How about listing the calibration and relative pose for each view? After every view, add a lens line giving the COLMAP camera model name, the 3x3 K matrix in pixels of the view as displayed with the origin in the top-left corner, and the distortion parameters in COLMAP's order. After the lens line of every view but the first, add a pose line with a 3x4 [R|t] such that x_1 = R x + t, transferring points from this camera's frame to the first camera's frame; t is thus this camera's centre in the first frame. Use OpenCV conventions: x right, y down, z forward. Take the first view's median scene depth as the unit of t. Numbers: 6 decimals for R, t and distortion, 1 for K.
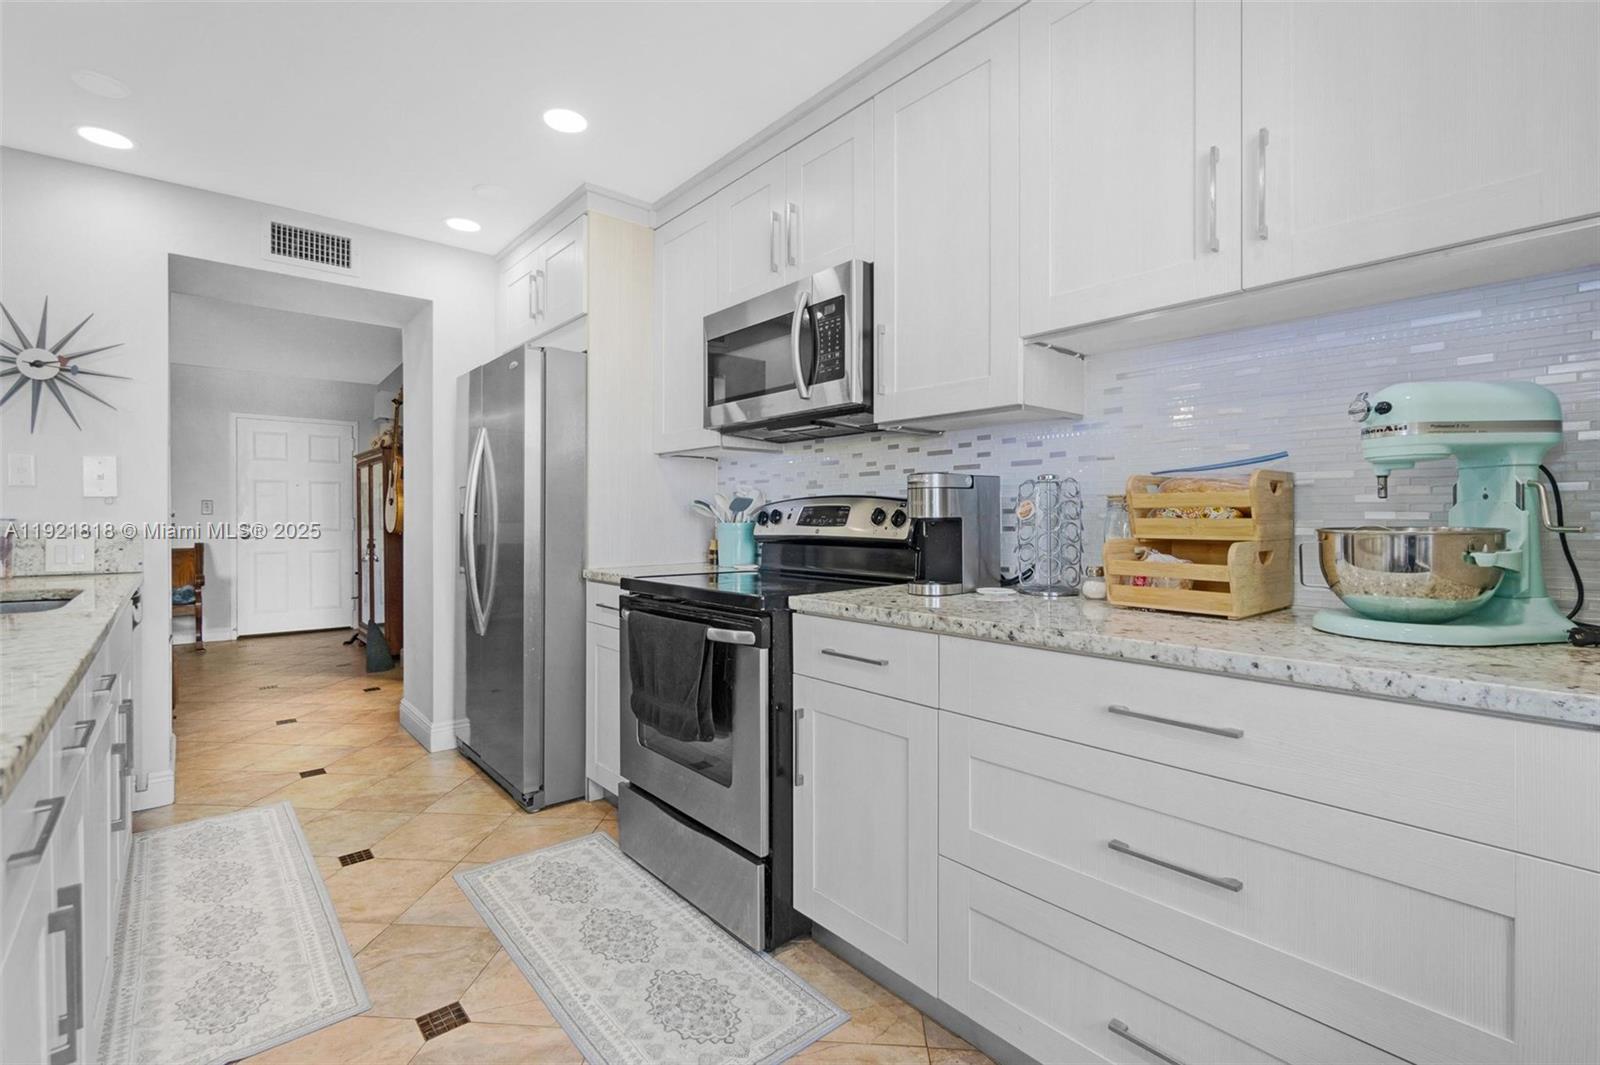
lens RADIAL K [[723.9, 0, 775.9], [0, 723.9, 528.6], [0, 0, 1]] dist [0.000551, -0.000002]
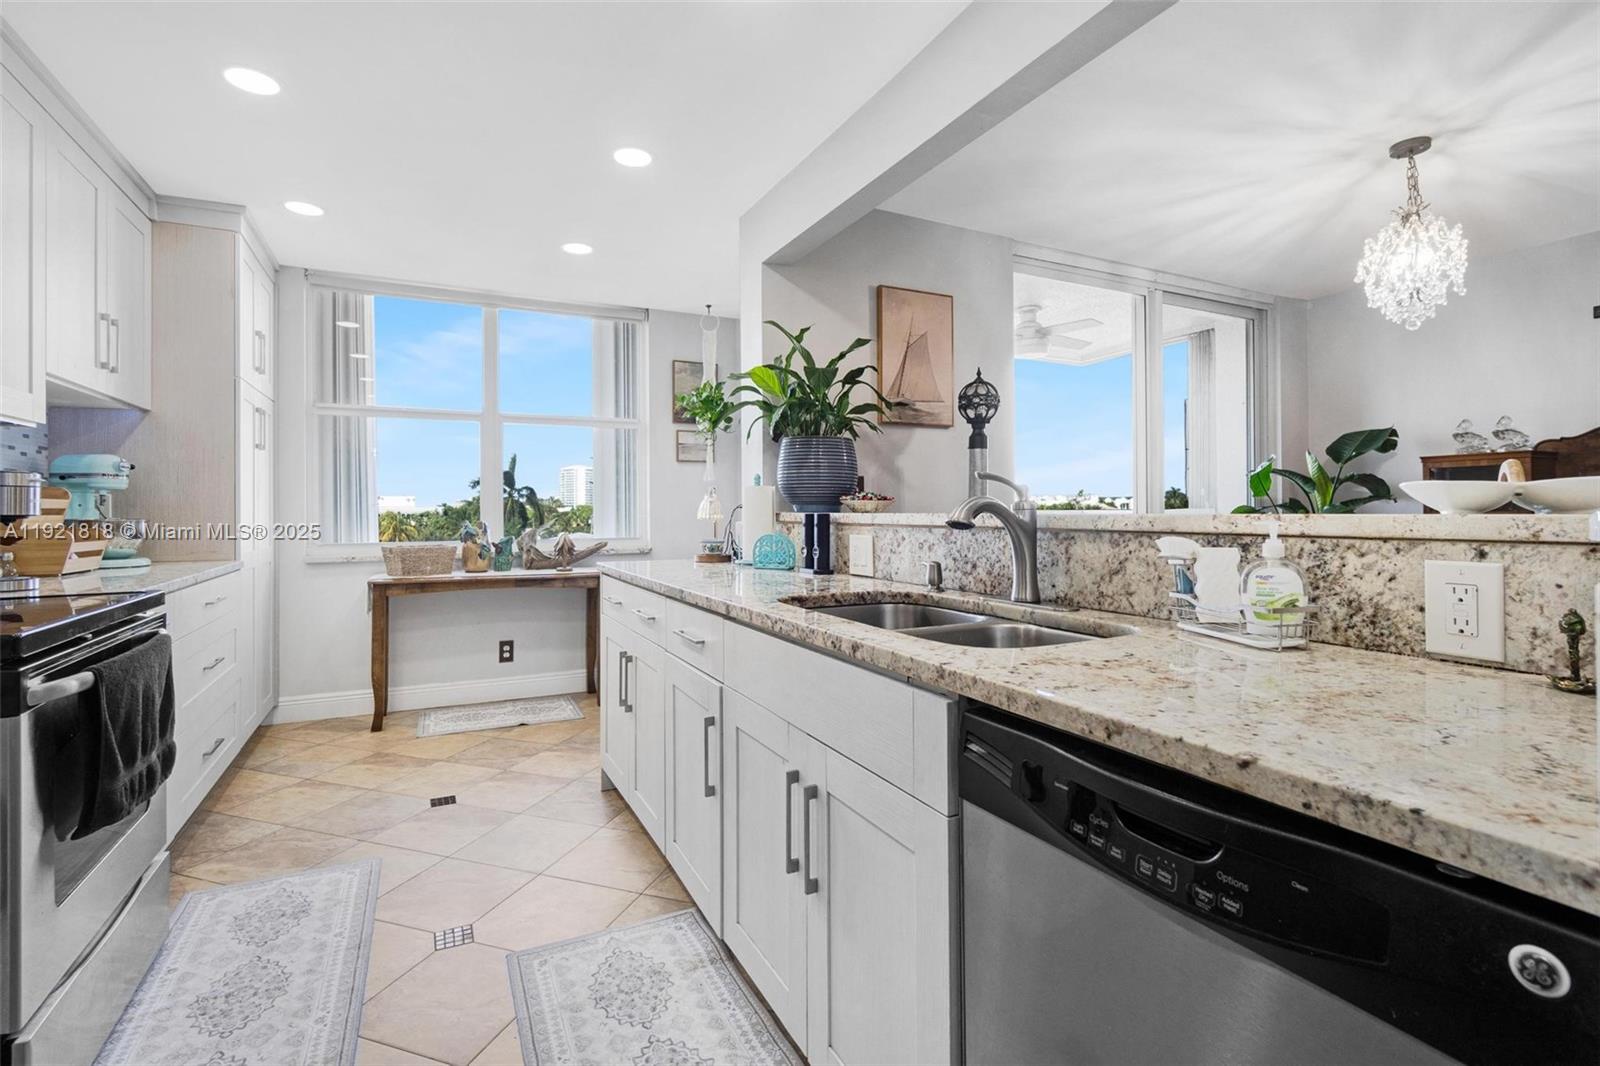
lens RADIAL K [[728.9, 0, 789.6], [0, 728.9, 508.0], [0, 0, 1]] dist [-0.001220, -0.000191]
pose [[-0.974309, 0.004667, 0.225165, -0.958878], [0.006835, 0.999937, 0.008851, -0.022721], [-0.225110, 0.010163, -0.974280, 1.540779]]
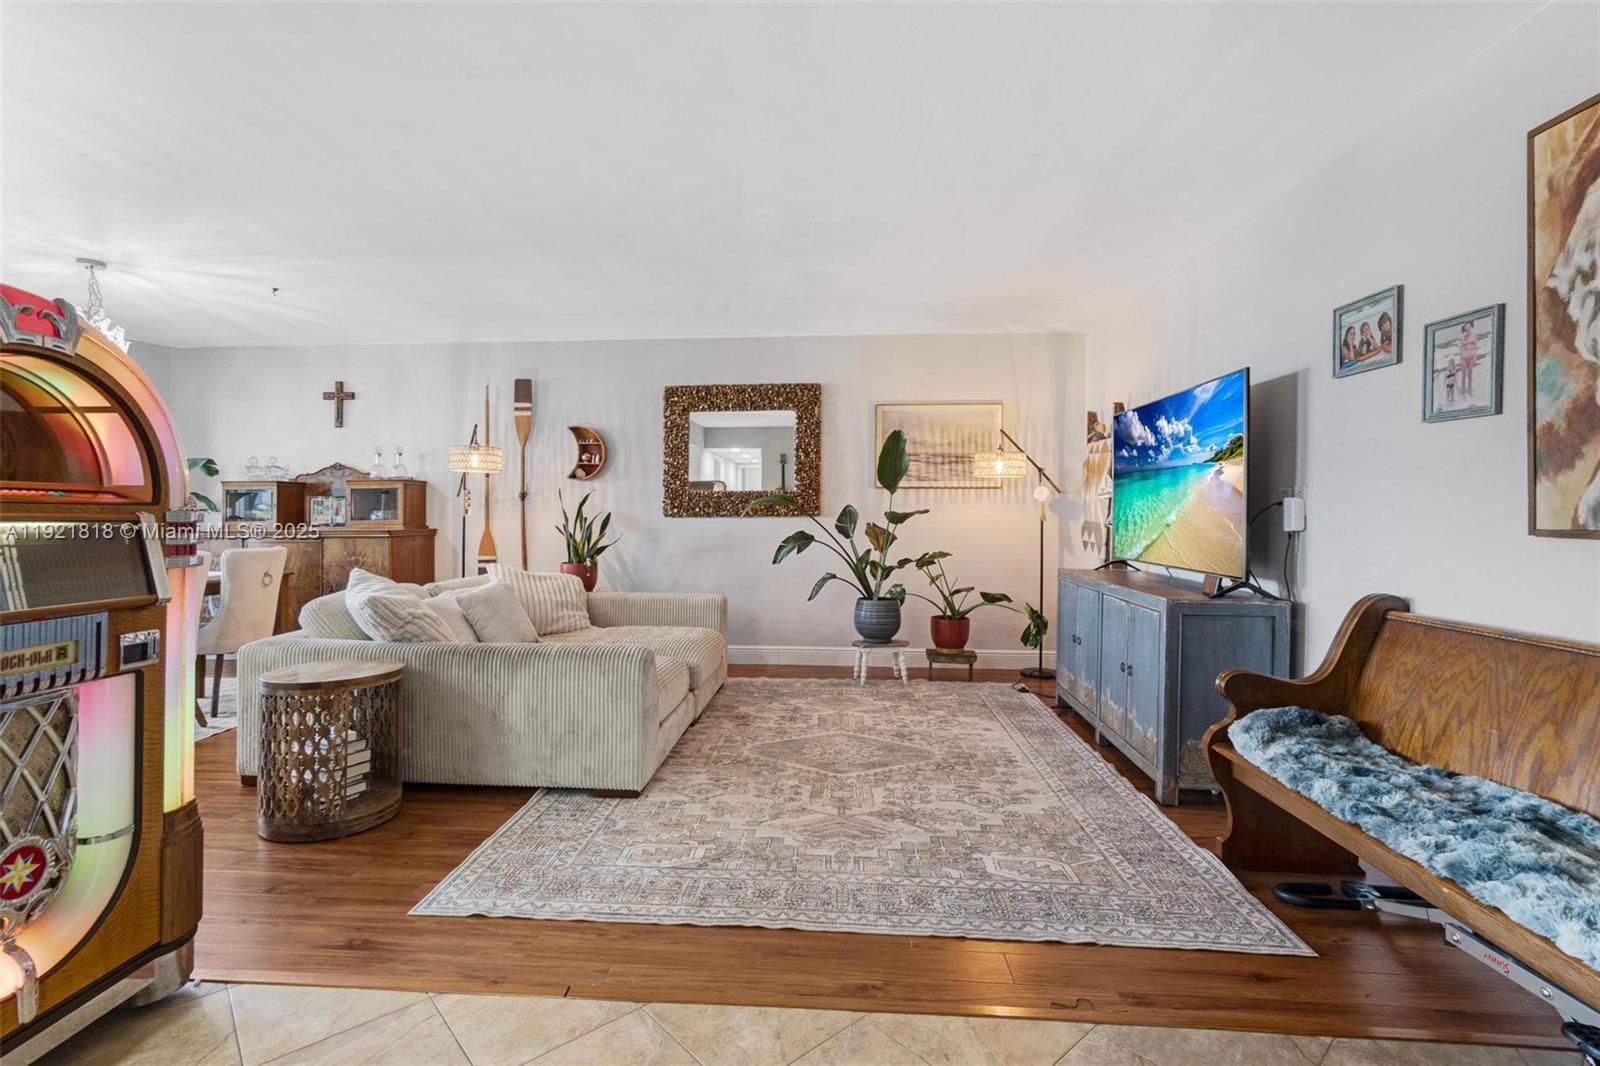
lens RADIAL K [[741.3, 0, 778.6], [0, 741.3, 520.6], [0, 0, 1]] dist [-0.003020, -0.000622]
pose [[-0.694020, -0.002437, -0.719952, -1.605211], [-0.015043, 0.999825, 0.011117, -0.044305], [0.719799, 0.018546, -0.693935, 2.568452]]
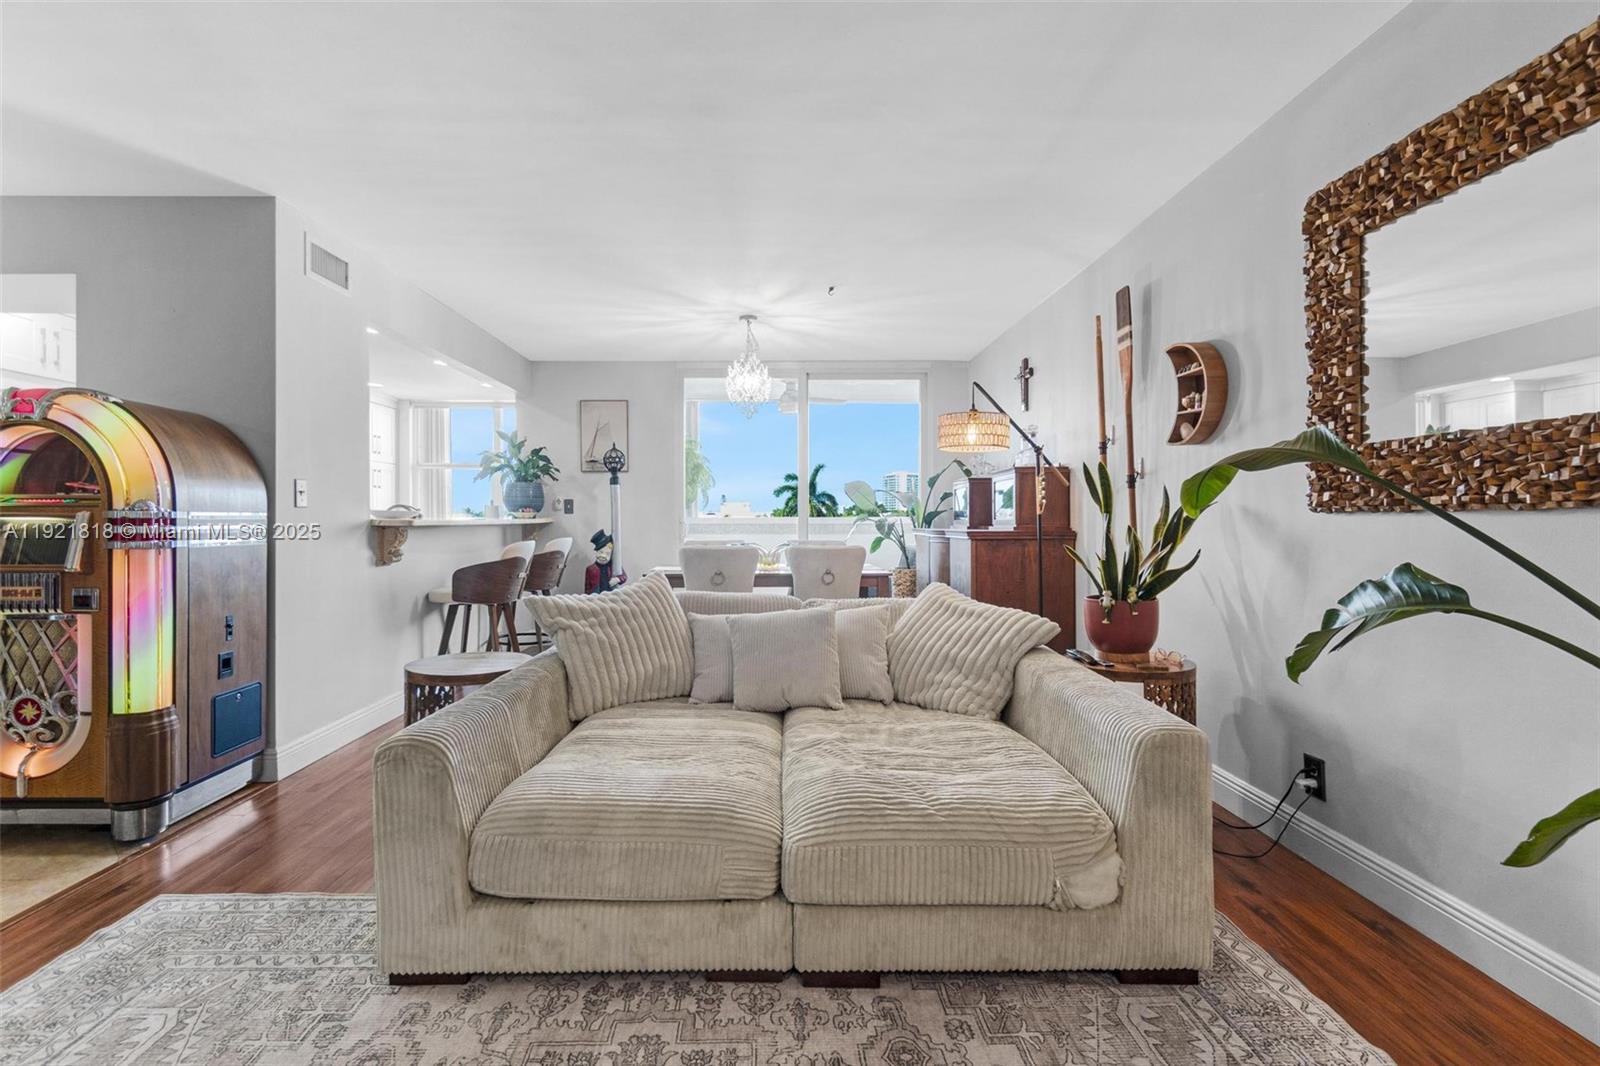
lens RADIAL K [[720.5, 0, 779.5], [0, 720.5, 510.4], [0, 0, 1]] dist [-0.002181, -0.000360]
pose [[-0.778854, 0.003359, 0.627196, -3.262317], [0.006190, 0.999978, 0.002330, -0.031358], [-0.627174, 0.005697, -0.778858, 1.774156]]
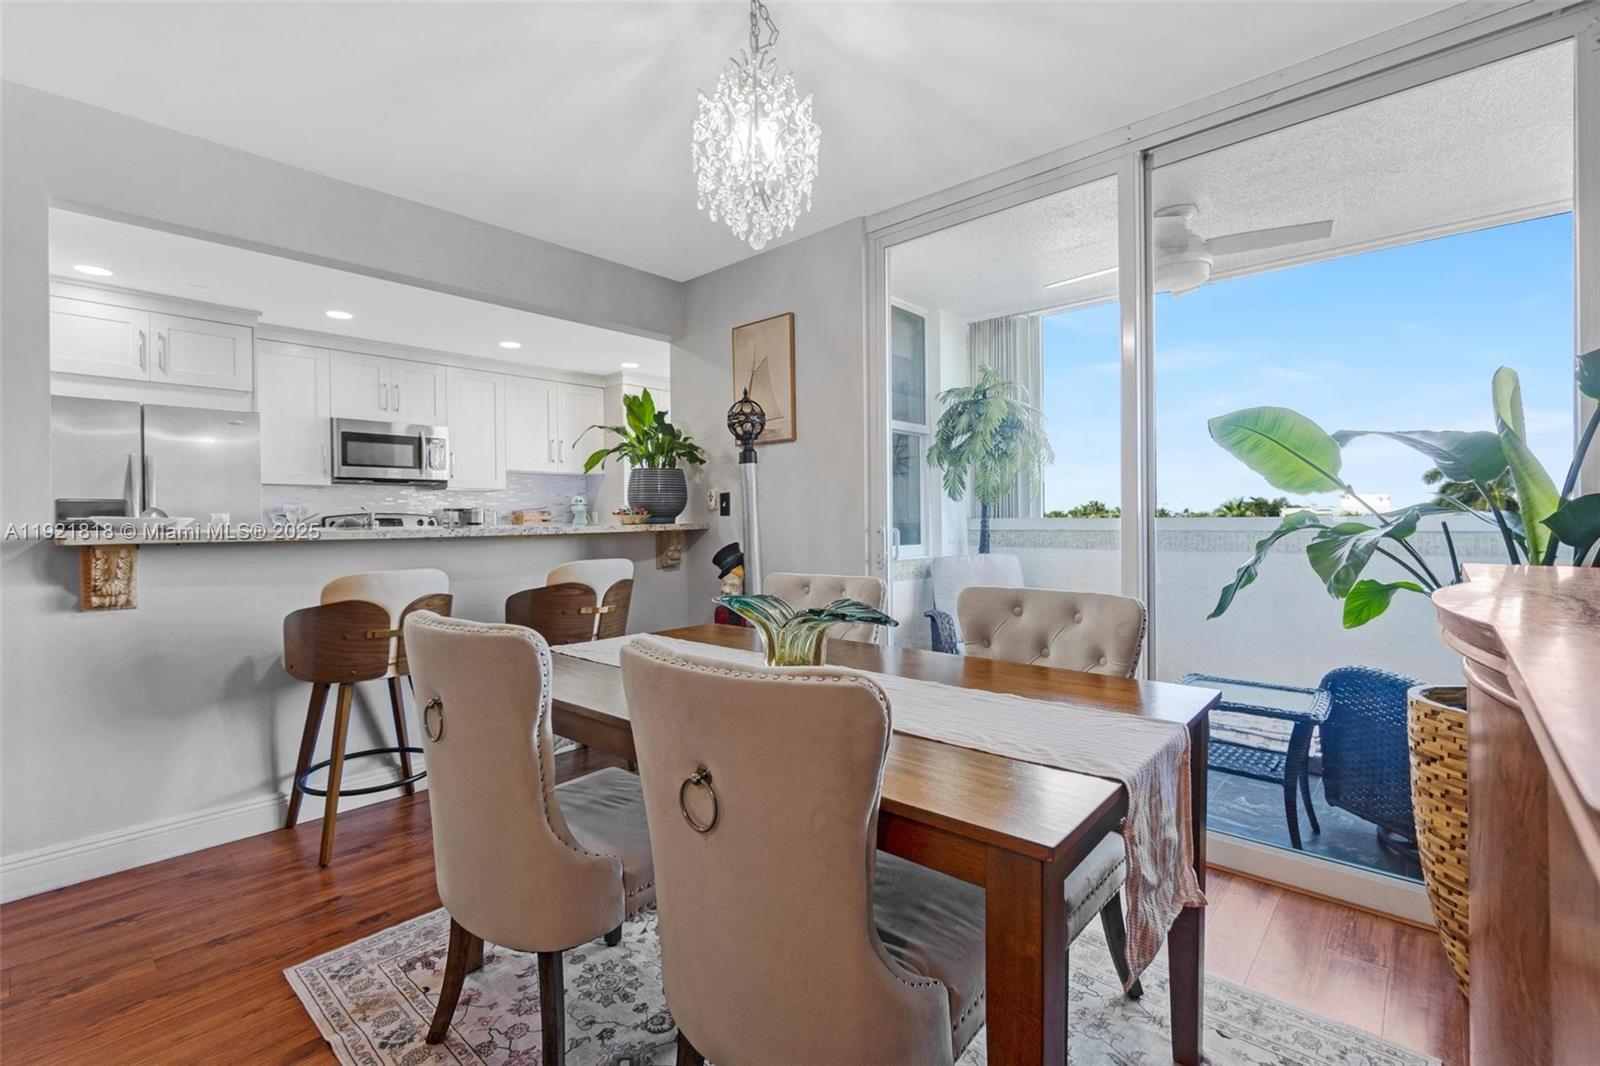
lens RADIAL K [[704.1, 0, 783.1], [0, 704.1, 518.7], [0, 0, 1]] dist [-0.002465, -0.000445]
pose [[-0.138886, -0.000947, 0.990308, -2.542508], [0.022794, 0.999732, 0.004153, -0.012757], [-0.990046, 0.023150, -0.138827, 0.127779]]
